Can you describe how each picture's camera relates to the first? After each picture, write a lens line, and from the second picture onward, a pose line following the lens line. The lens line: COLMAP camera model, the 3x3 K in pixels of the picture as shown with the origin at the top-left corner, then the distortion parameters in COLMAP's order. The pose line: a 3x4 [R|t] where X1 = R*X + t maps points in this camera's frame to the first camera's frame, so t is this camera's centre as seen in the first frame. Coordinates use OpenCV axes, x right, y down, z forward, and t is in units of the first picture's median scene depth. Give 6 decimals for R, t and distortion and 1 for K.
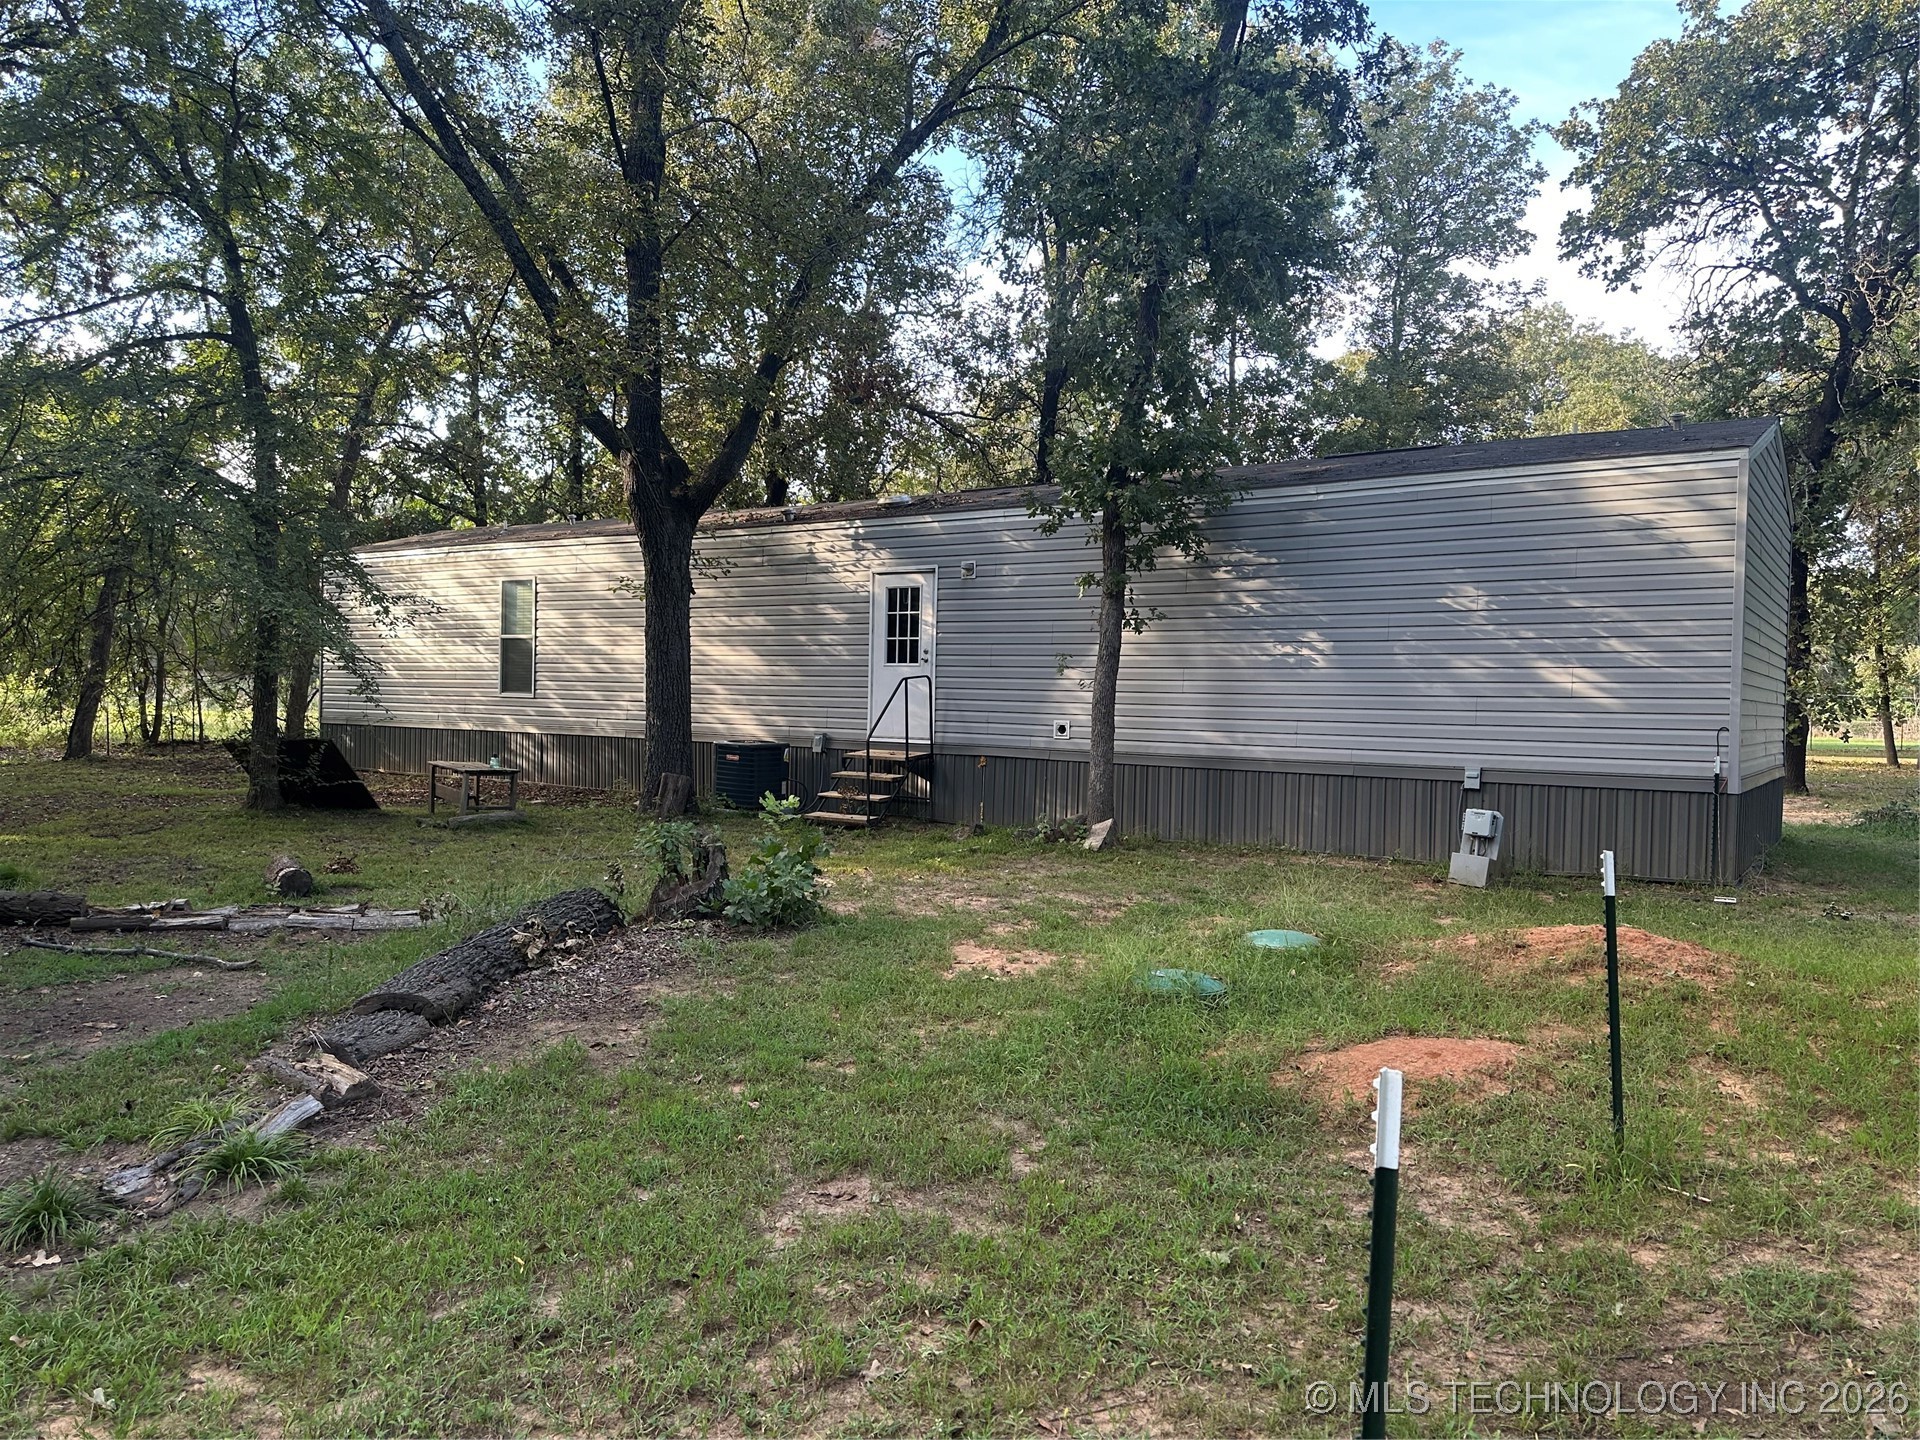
lens RADIAL K [[1374.3, 0, 961.7], [0, 1374.3, 719.6], [0, 0, 1]] dist [0.053069, -0.063730]
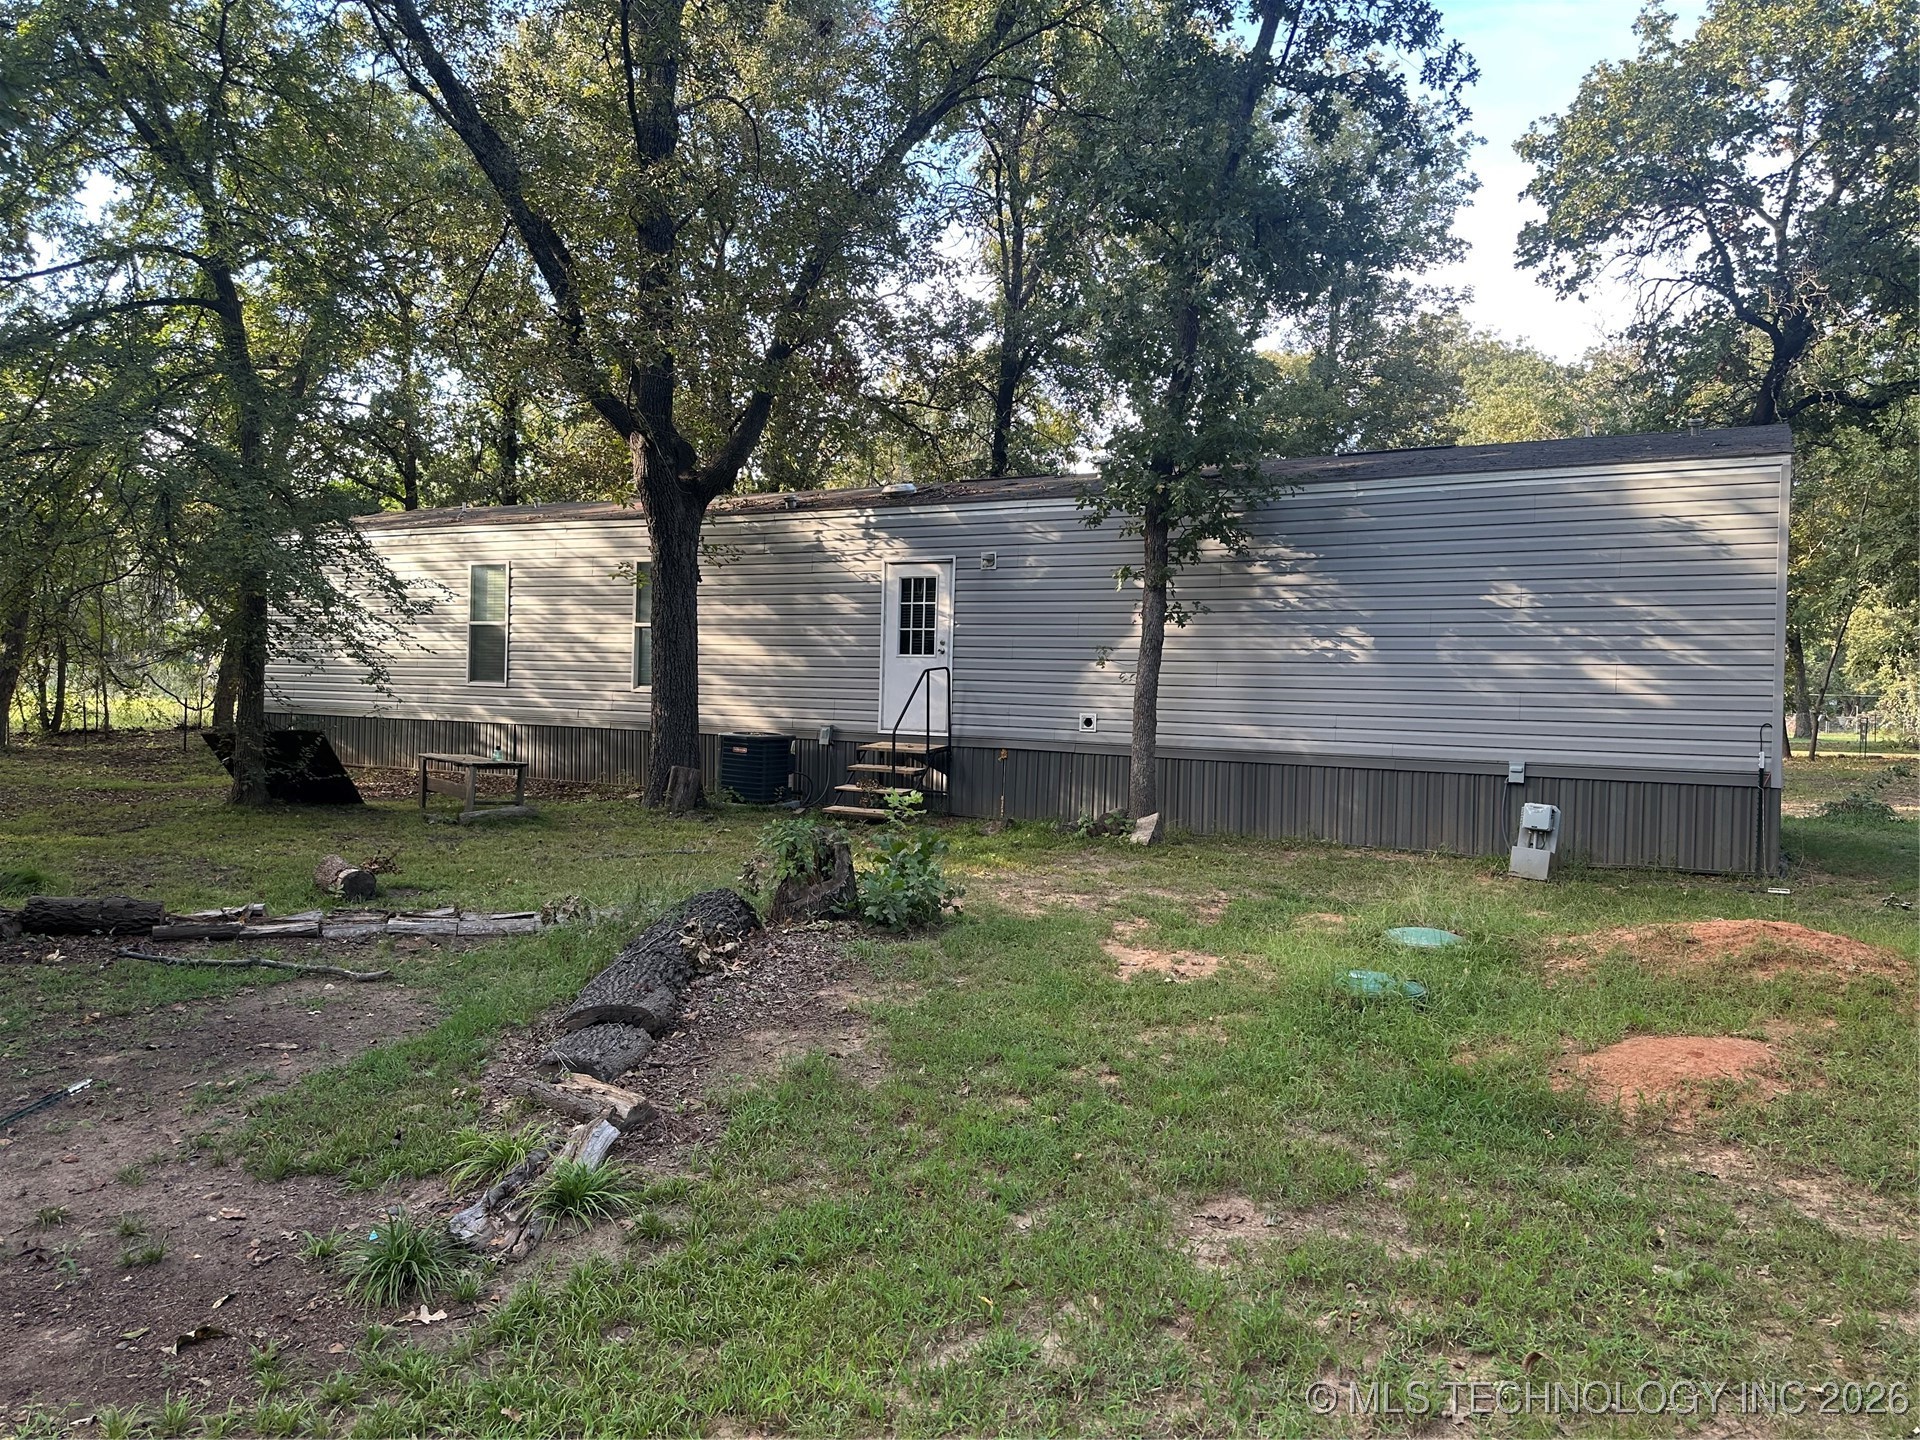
lens RADIAL K [[1375.3, 0, 956.2], [0, 1375.3, 693.9], [0, 0, 1]] dist [0.062482, -0.083668]
pose [[0.995952, 0.005023, 0.089746, -0.116781], [-0.004027, 0.999928, -0.011272, -0.001922], [-0.089797, 0.010865, 0.995901, 0.018523]]
